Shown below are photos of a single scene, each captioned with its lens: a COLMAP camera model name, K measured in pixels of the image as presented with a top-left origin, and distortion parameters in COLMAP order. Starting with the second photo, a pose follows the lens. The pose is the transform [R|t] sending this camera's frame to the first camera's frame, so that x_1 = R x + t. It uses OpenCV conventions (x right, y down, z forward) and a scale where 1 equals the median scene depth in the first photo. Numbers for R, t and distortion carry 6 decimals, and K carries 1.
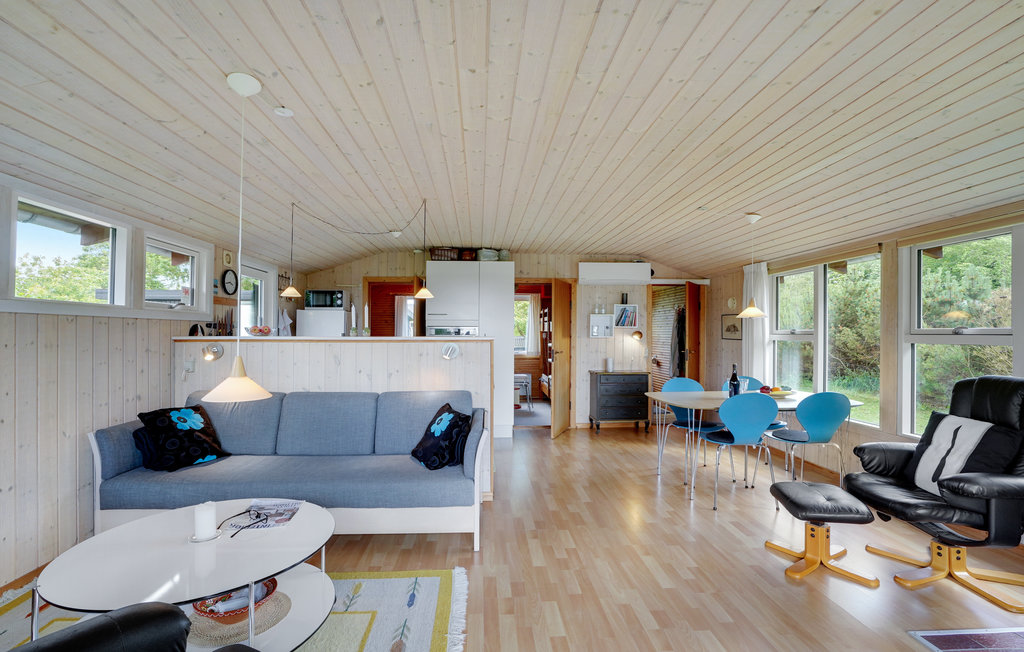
lens RADIAL K [[477.7, 0, 516.2], [0, 477.7, 329.3], [0, 0, 1]] dist [-0.023820, 0.002848]
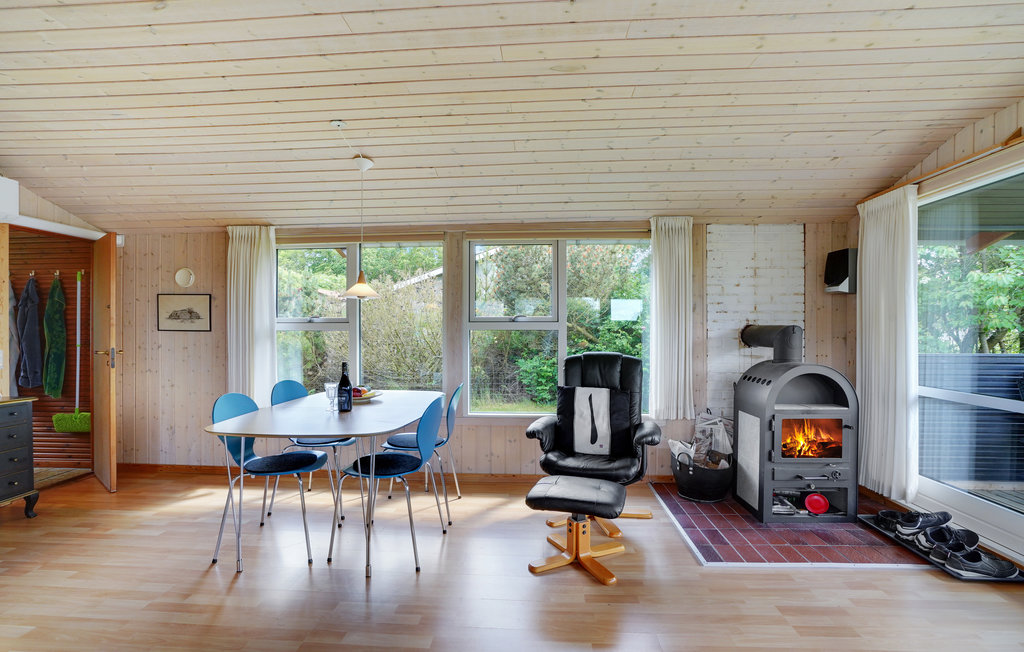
lens RADIAL K [[477.7, 0, 511.1], [0, 477.7, 331.0], [0, 0, 1]] dist [-0.023820, 0.002848]
pose [[0.133327, -0.004335, 0.991063, -0.270257], [-0.003942, 0.999980, 0.004904, 0.029018], [-0.991064, -0.004560, 0.133307, 0.867123]]
